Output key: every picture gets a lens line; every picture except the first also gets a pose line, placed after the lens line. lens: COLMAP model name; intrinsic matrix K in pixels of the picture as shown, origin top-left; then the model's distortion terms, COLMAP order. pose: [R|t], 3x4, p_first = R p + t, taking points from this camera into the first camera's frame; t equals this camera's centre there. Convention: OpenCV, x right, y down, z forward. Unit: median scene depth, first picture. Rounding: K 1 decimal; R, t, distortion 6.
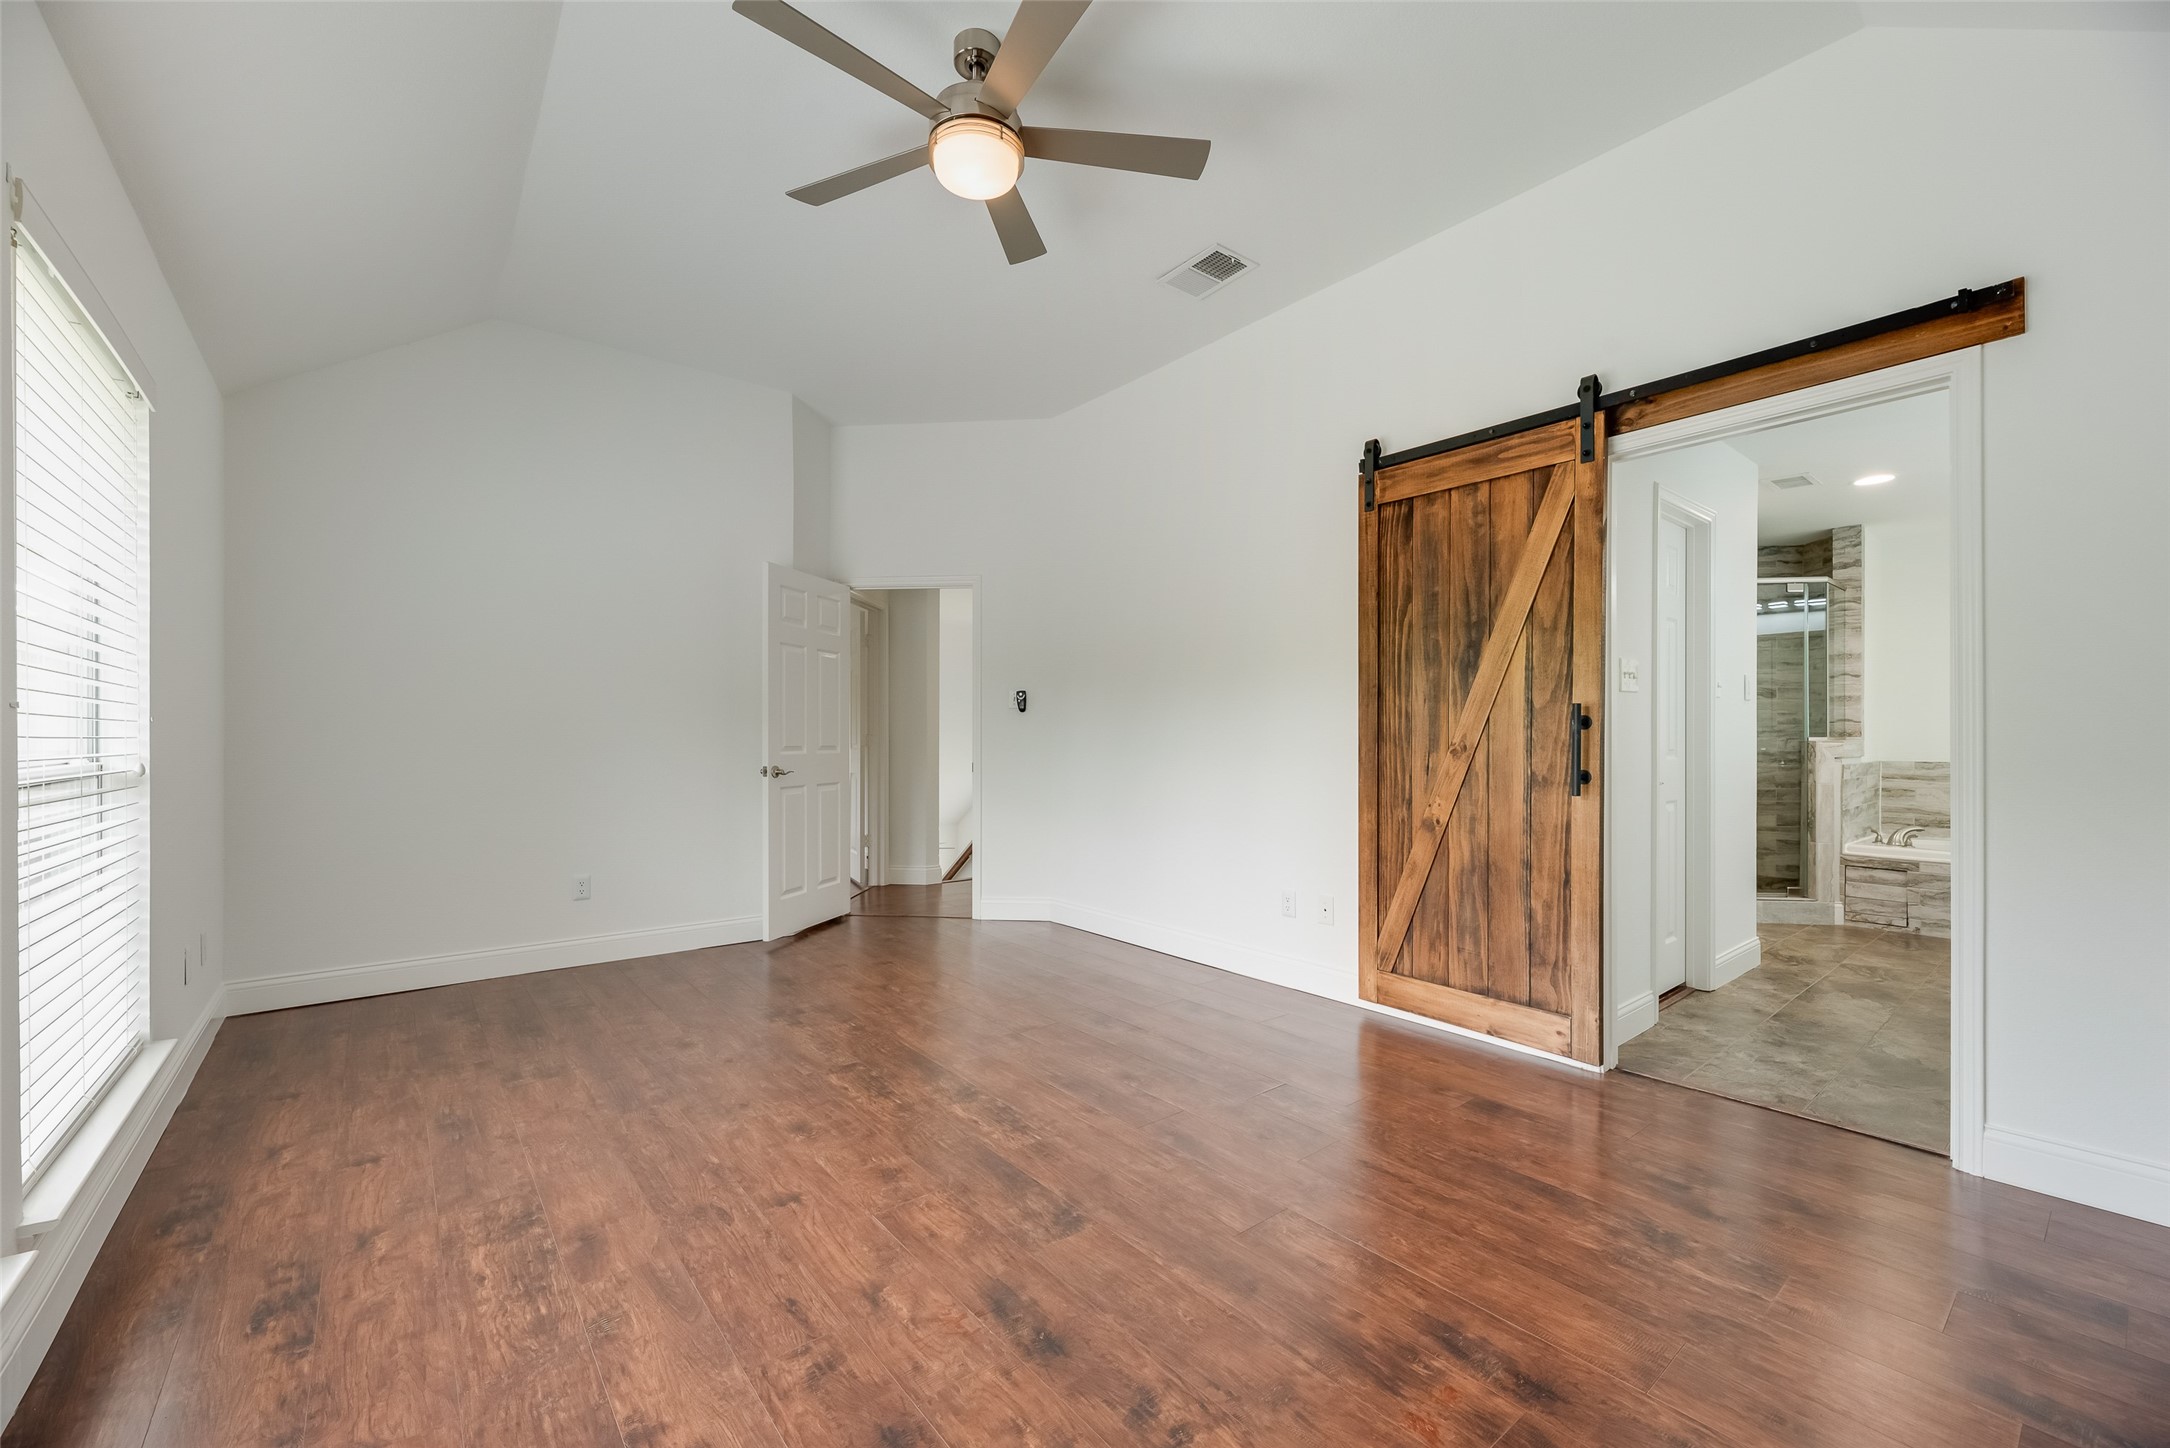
lens RADIAL K [[873.4, 0, 1083.0], [0, 873.4, 734.2], [0, 0, 1]] dist [0.004984, -0.001230]
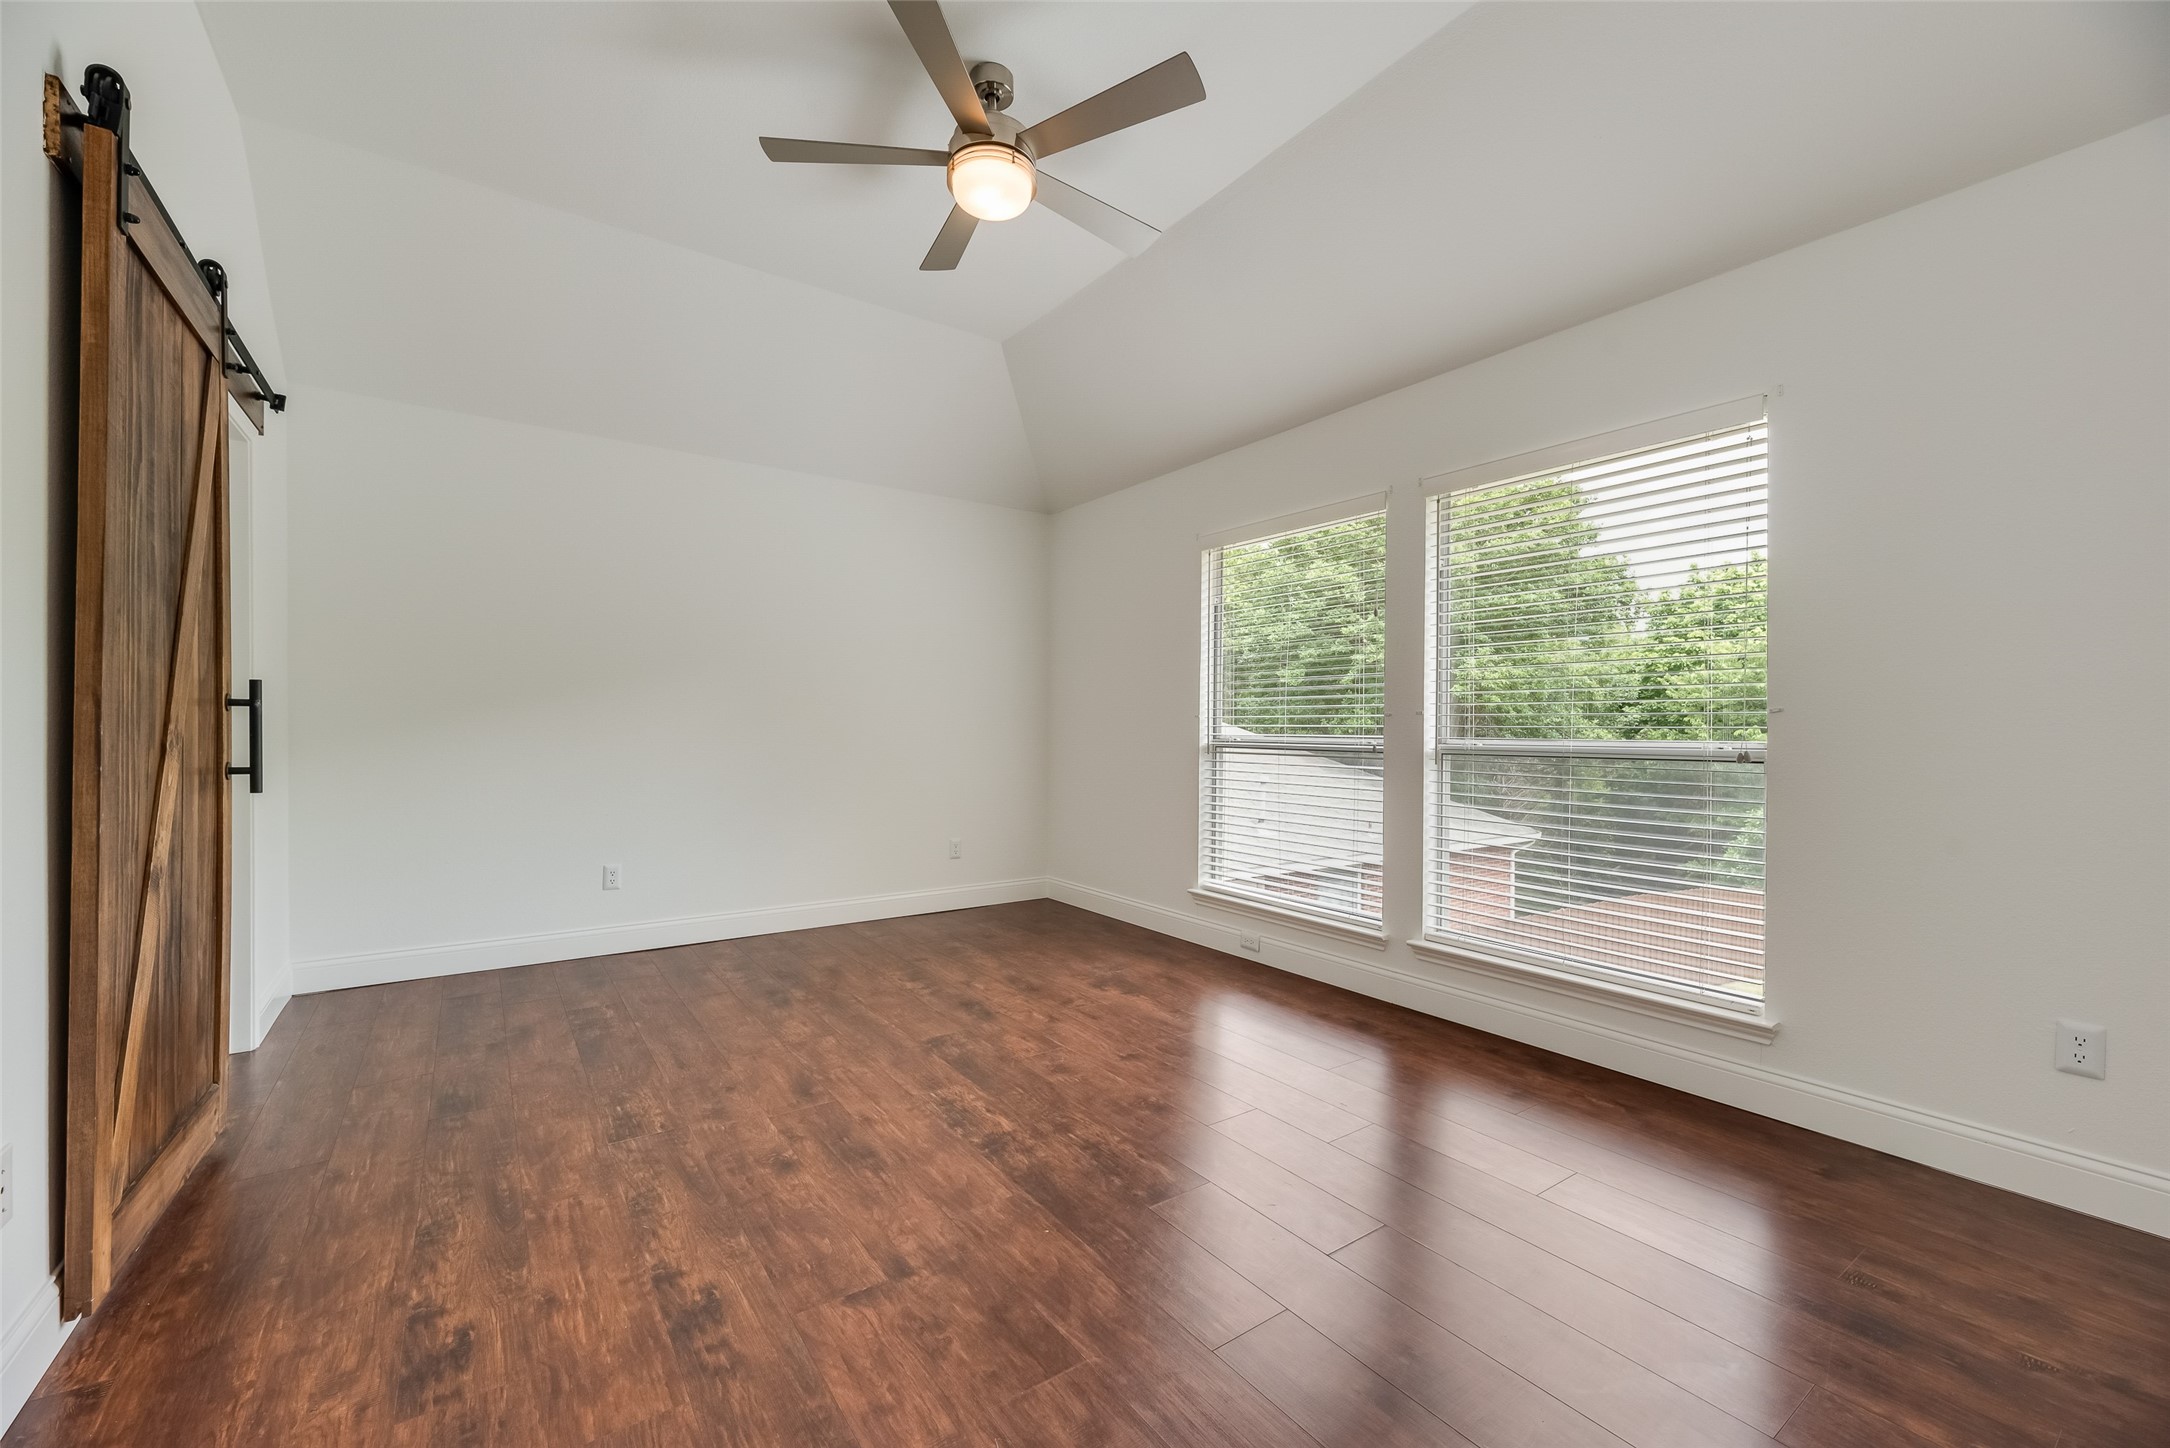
lens RADIAL K [[873.4, 0, 1081.6], [0, 873.4, 728.7], [0, 0, 1]] dist [0.004984, -0.001230]
pose [[-0.997678, -0.005091, 0.067915, -0.354567], [-0.005227, 0.999985, -0.001832, 0.011532], [-0.067905, -0.002182, -0.997689, 2.393428]]
